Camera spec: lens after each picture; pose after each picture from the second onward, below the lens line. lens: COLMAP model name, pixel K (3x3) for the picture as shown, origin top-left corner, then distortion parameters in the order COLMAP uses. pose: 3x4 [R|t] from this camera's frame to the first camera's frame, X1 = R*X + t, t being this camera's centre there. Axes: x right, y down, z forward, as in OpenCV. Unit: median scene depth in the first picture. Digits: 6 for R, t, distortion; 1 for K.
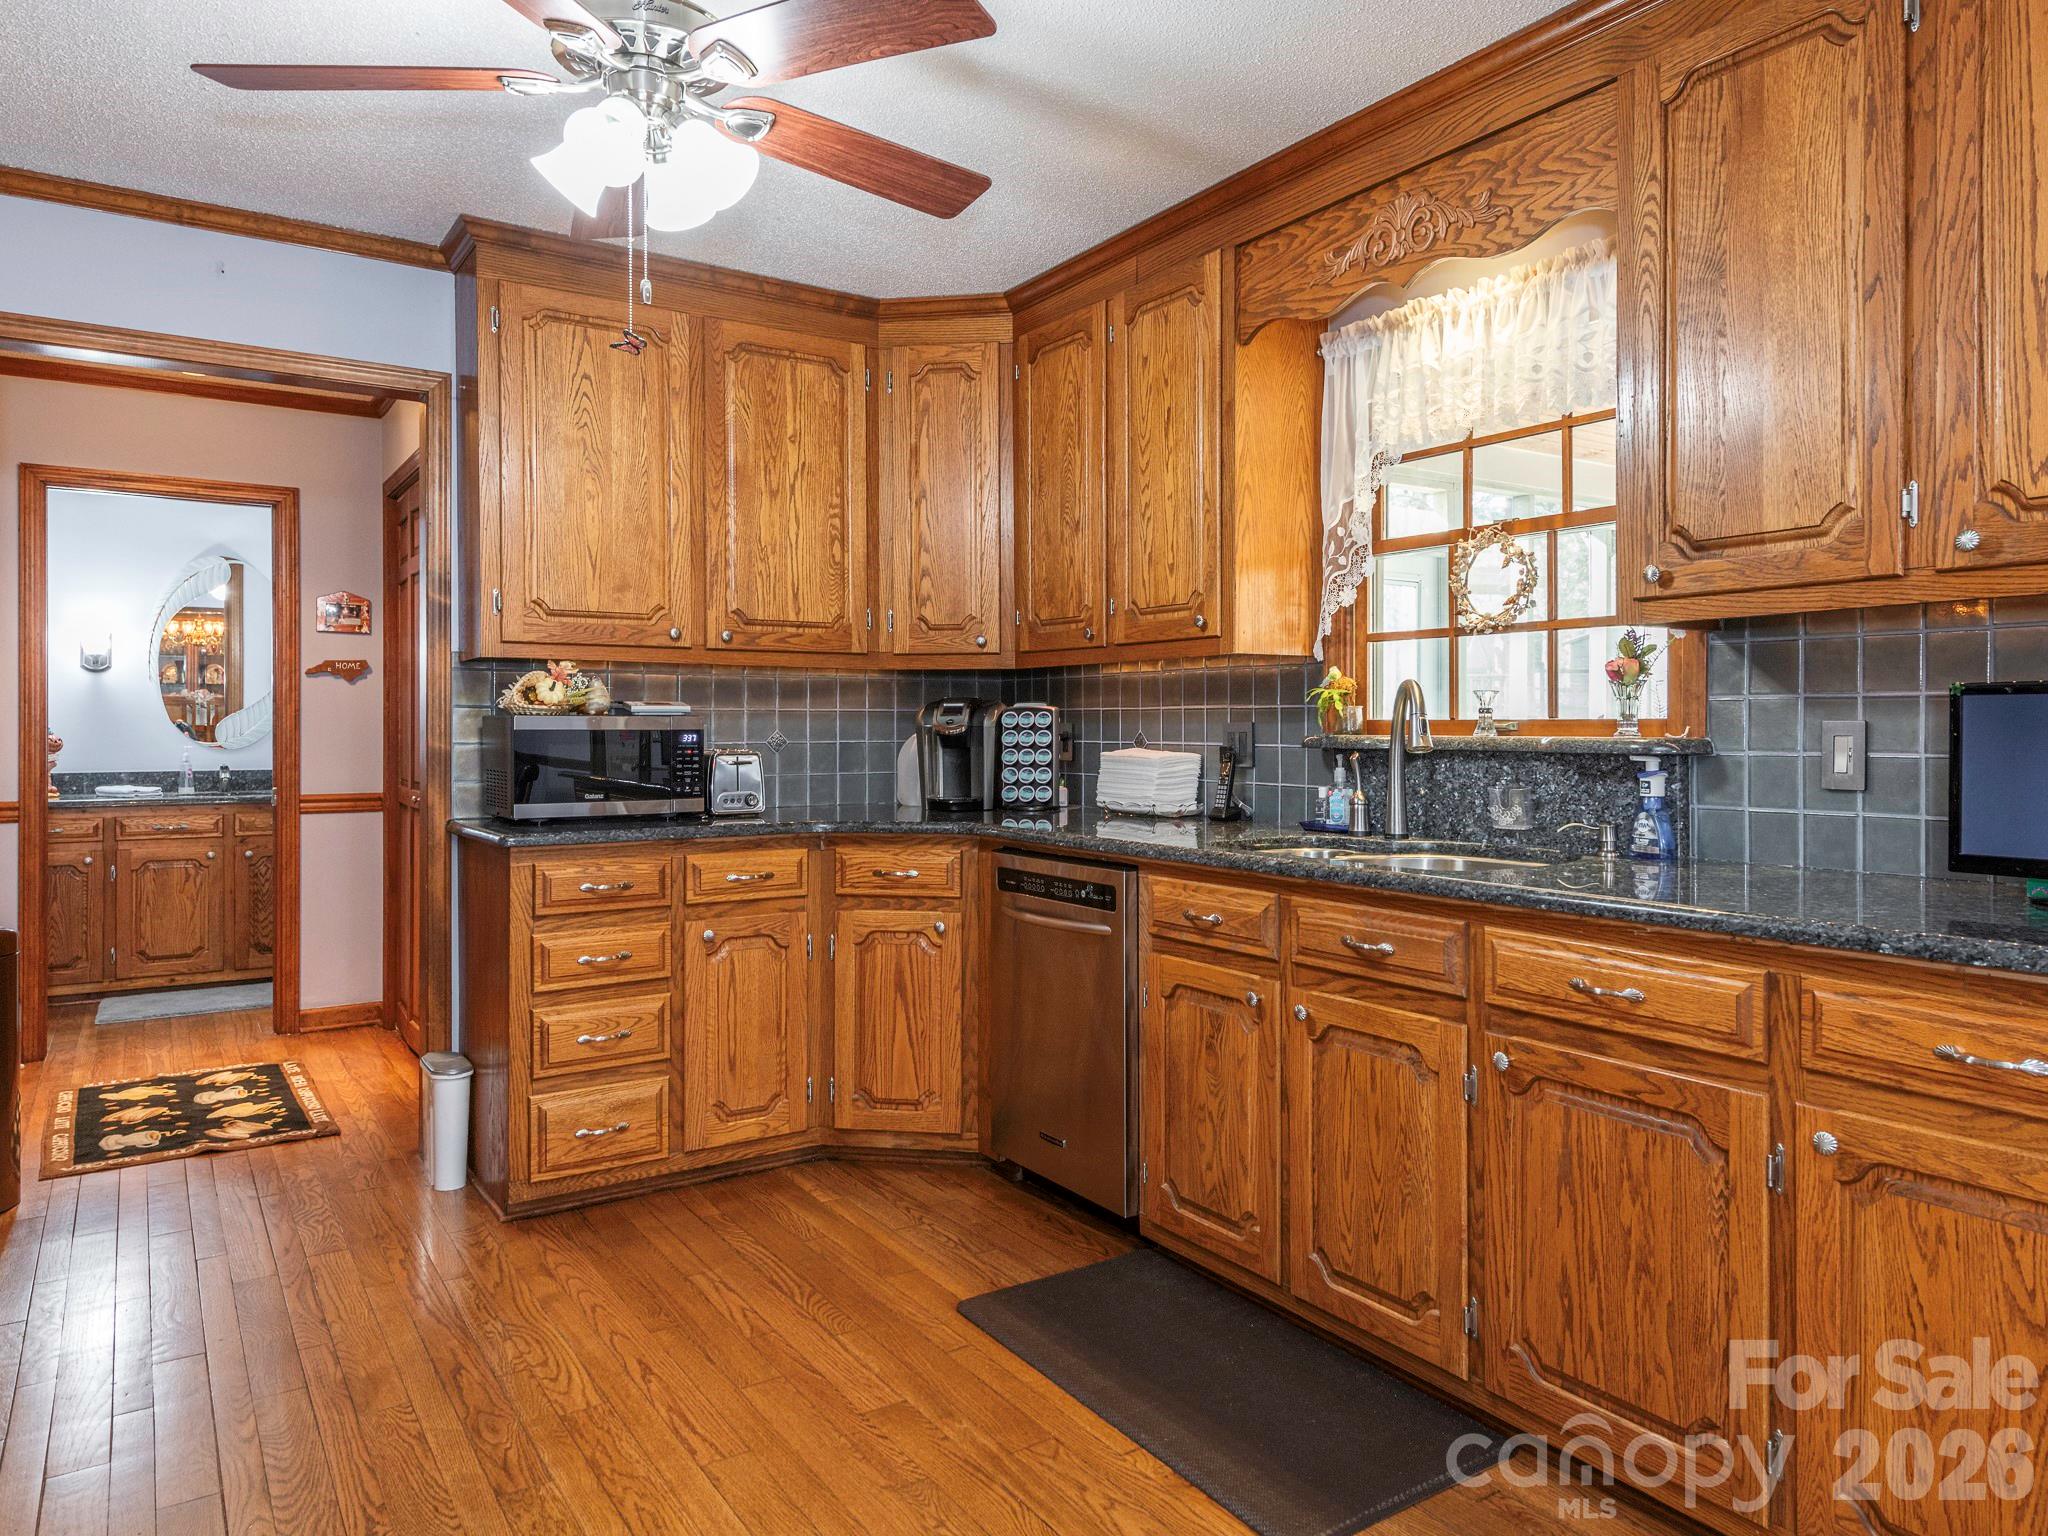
lens RADIAL K [[1304.8, 0, 1024.0], [0, 1304.8, 768.0], [0, 0, 1]] dist [0.006000, -0.036272]
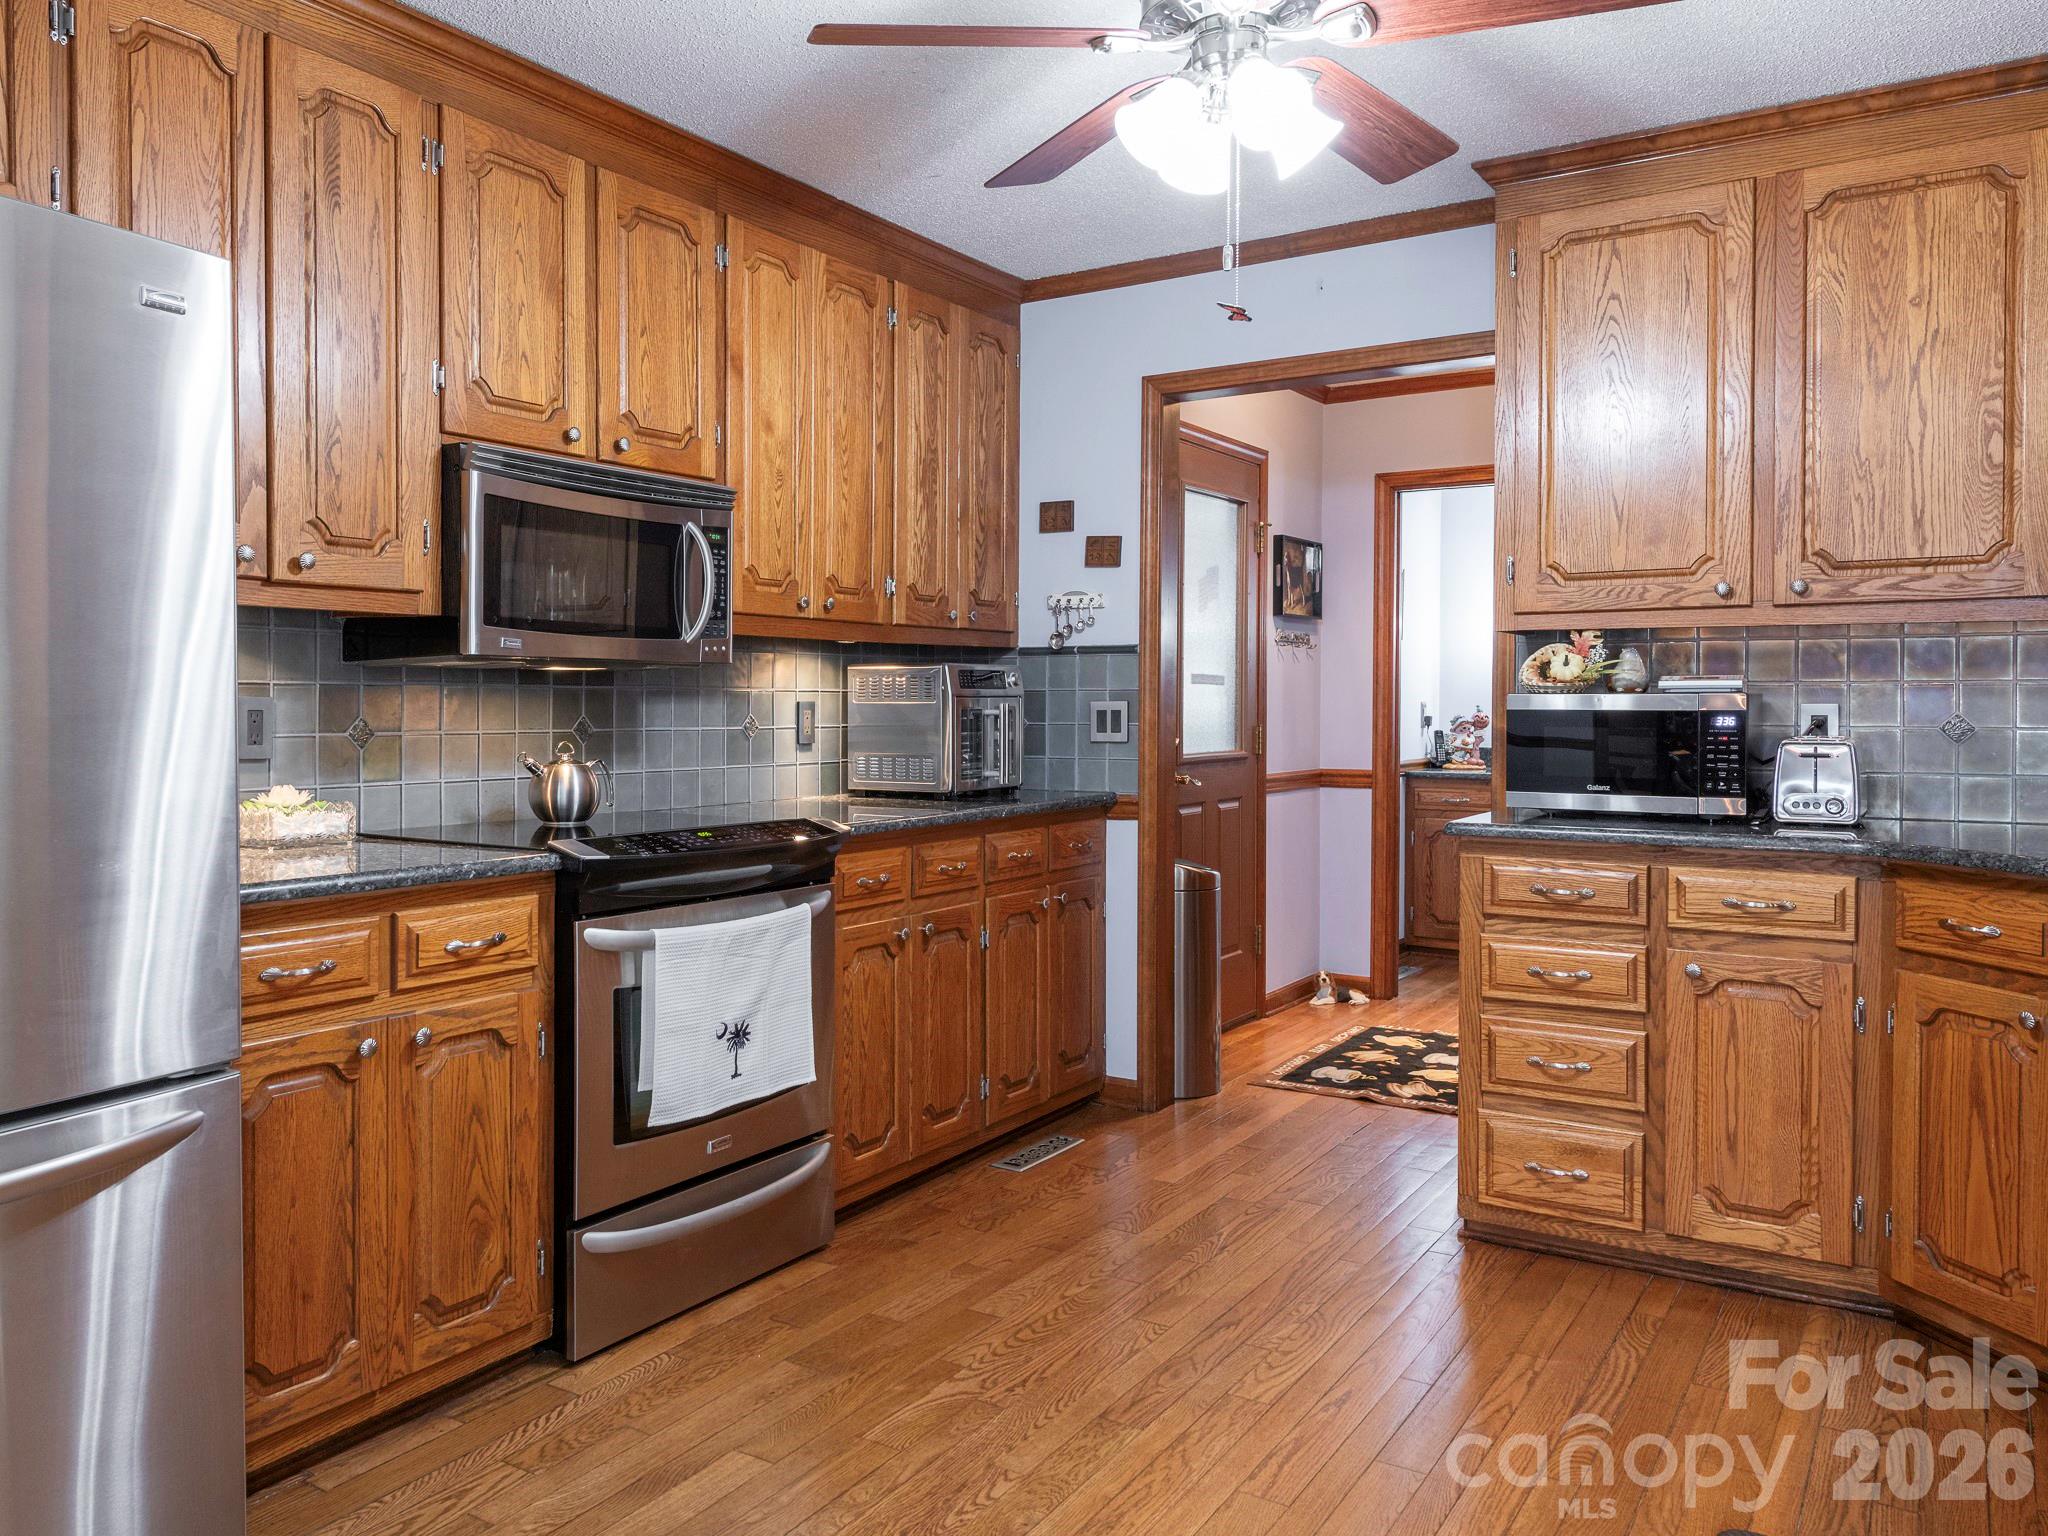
lens RADIAL K [[1484.8, 0, 1023.7], [0, 1484.8, 761.2], [0, 0, 1]] dist [-0.009459, -0.006472]
pose [[0.395539, 0.035520, -0.917762, 0.400698], [-0.029521, 0.999227, 0.025950, -0.009530], [0.917974, 0.016829, 0.396282, 0.258225]]
